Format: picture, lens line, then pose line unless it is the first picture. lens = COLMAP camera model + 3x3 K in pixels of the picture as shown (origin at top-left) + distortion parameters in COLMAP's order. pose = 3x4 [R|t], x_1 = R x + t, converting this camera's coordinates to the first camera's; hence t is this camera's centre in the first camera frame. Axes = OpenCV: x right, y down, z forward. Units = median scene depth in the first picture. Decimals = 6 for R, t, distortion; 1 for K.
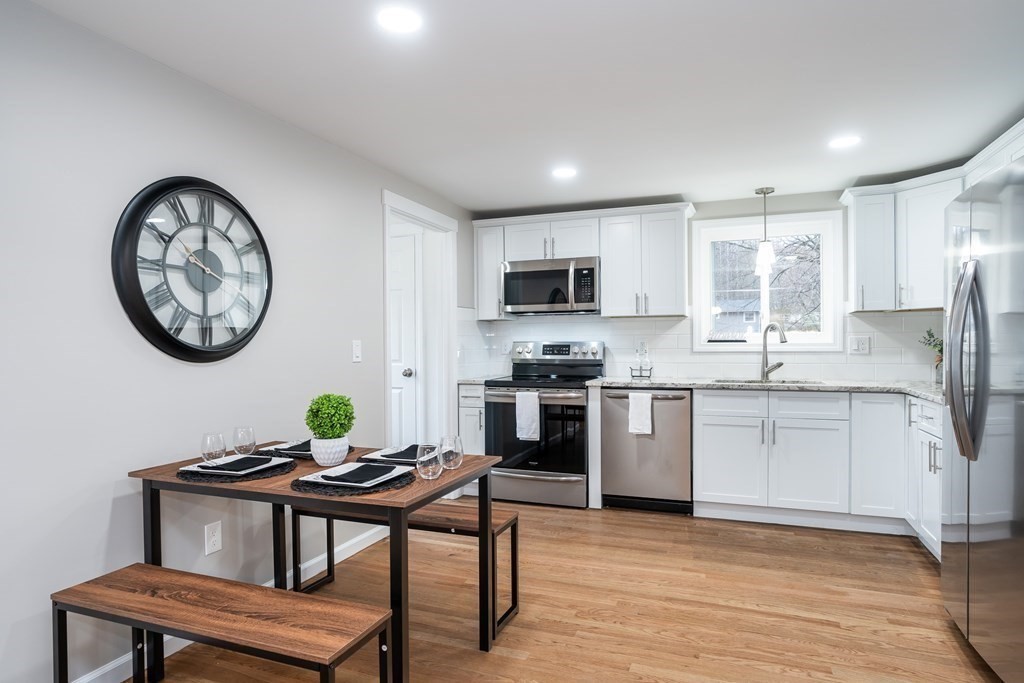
lens RADIAL K [[602.4, 0, 478.0], [0, 602.4, 343.9], [0, 0, 1]] dist [-0.005044, -0.001159]
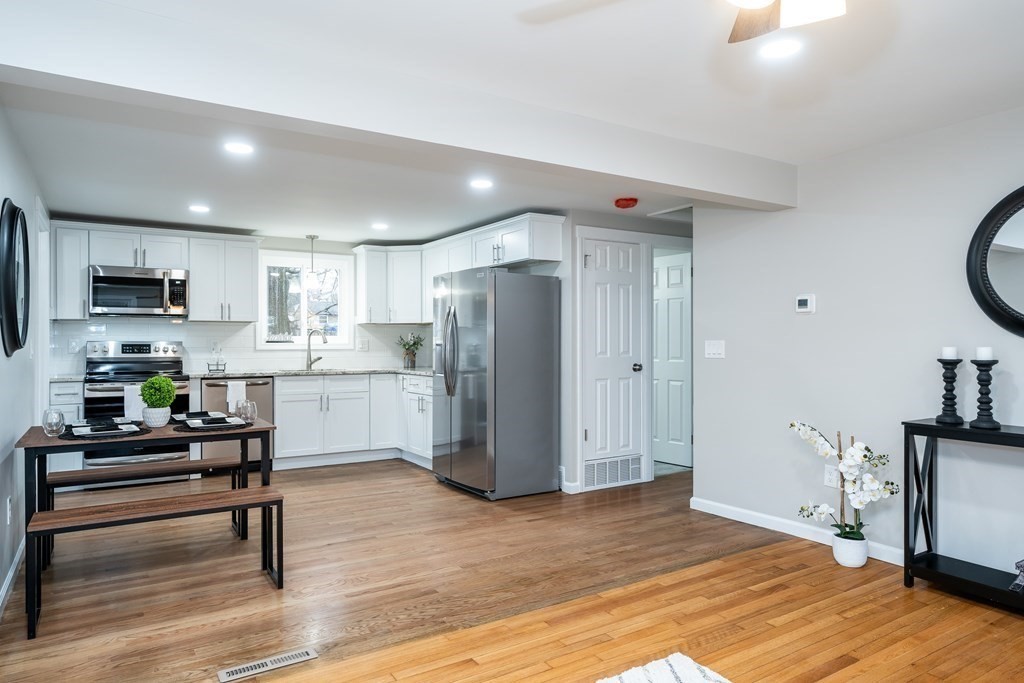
lens RADIAL K [[654.2, 0, 505.7], [0, 654.2, 338.9], [0, 0, 1]] dist [0.001512, 0.004314]
pose [[0.590196, 0.009608, 0.807203, -0.506800], [-0.003473, 0.999950, -0.009362, 0.000847], [-0.807252, 0.002722, 0.590200, -0.289703]]
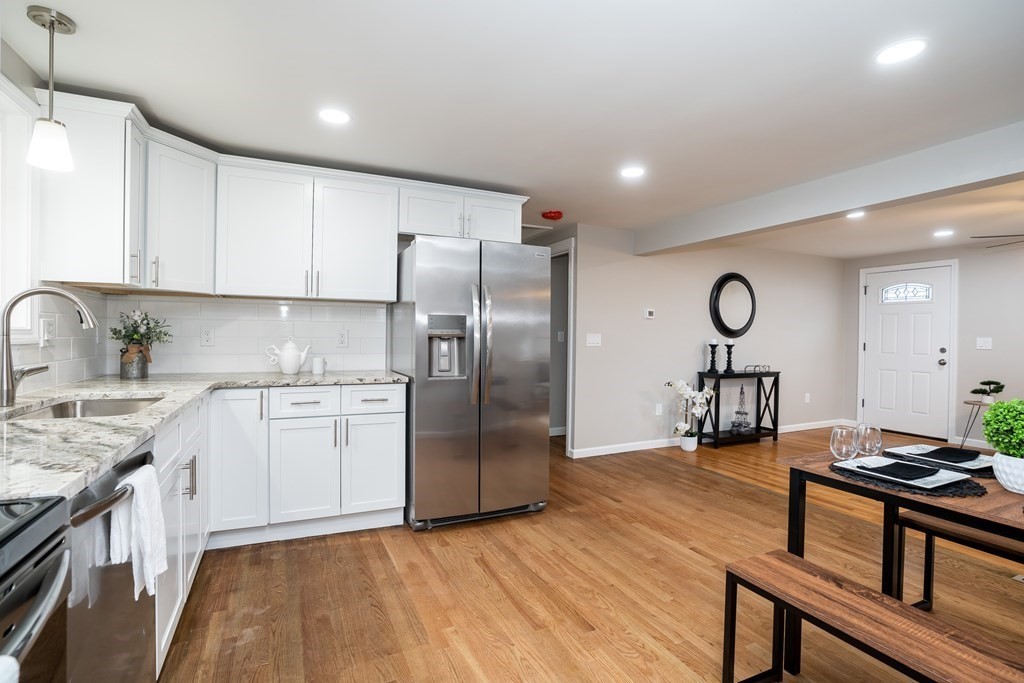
lens RADIAL K [[481.9, 0, 508.5], [0, 481.9, 337.0], [0, 0, 1]] dist [-0.060474, 0.018747]
pose [[-0.721506, -0.005075, 0.692390, -0.067981], [-0.008750, 0.999960, -0.001789, 0.003303], [-0.692353, -0.007349, -0.721521, 1.014093]]
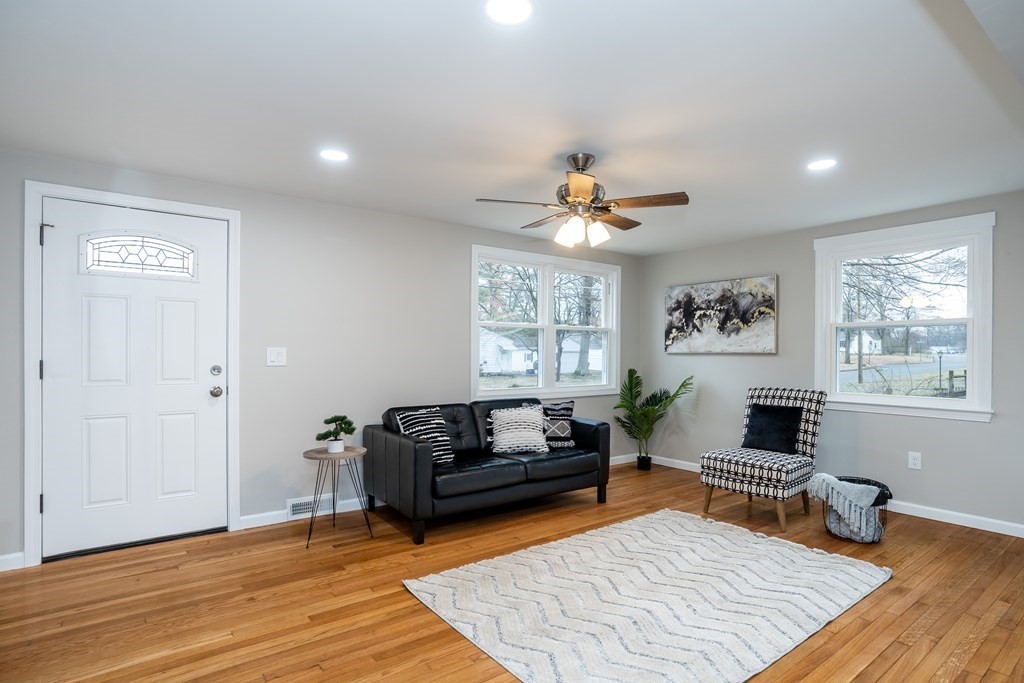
lens RADIAL K [[533.5, 0, 514.7], [0, 533.5, 351.5], [0, 0, 1]] dist [-0.029772, 0.001033]
pose [[-0.514585, 0.002746, -0.857435, 0.412203], [0.000680, 0.999996, 0.002795, -0.003165], [0.857439, 0.000855, -0.514585, 0.064221]]
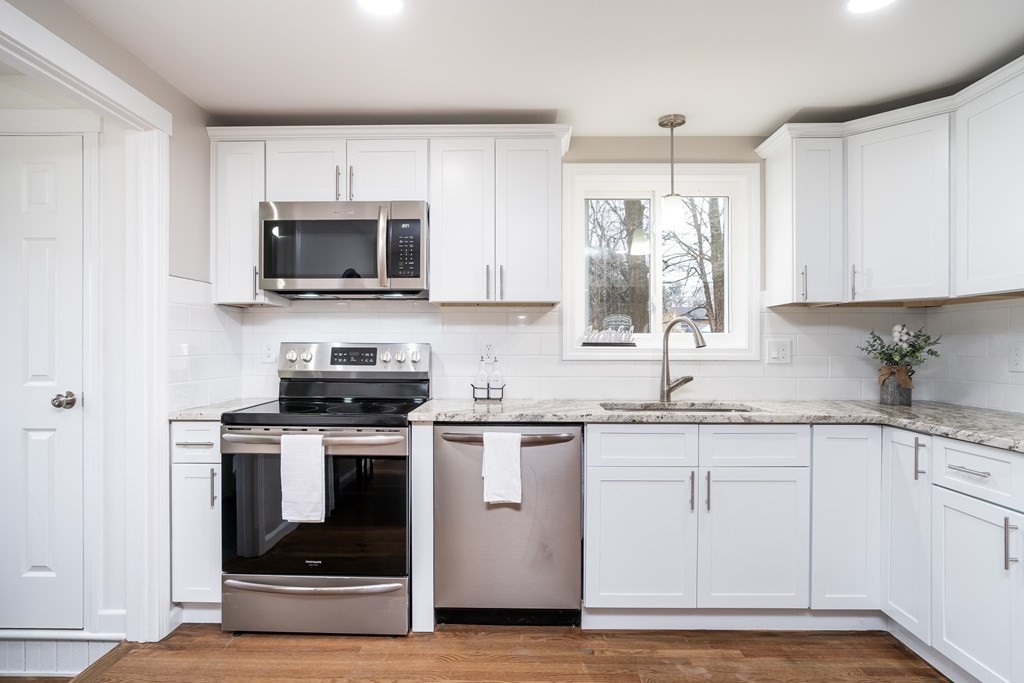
lens RADIAL K [[614.6, 0, 480.9], [0, 614.6, 347.5], [0, 0, 1]] dist [-0.049099, 0.039656]
pose [[0.940756, 0.006873, 0.339014, 0.046518], [-0.007835, 0.999968, 0.001471, -0.001055], [-0.338993, -0.004040, 0.940780, 0.430754]]
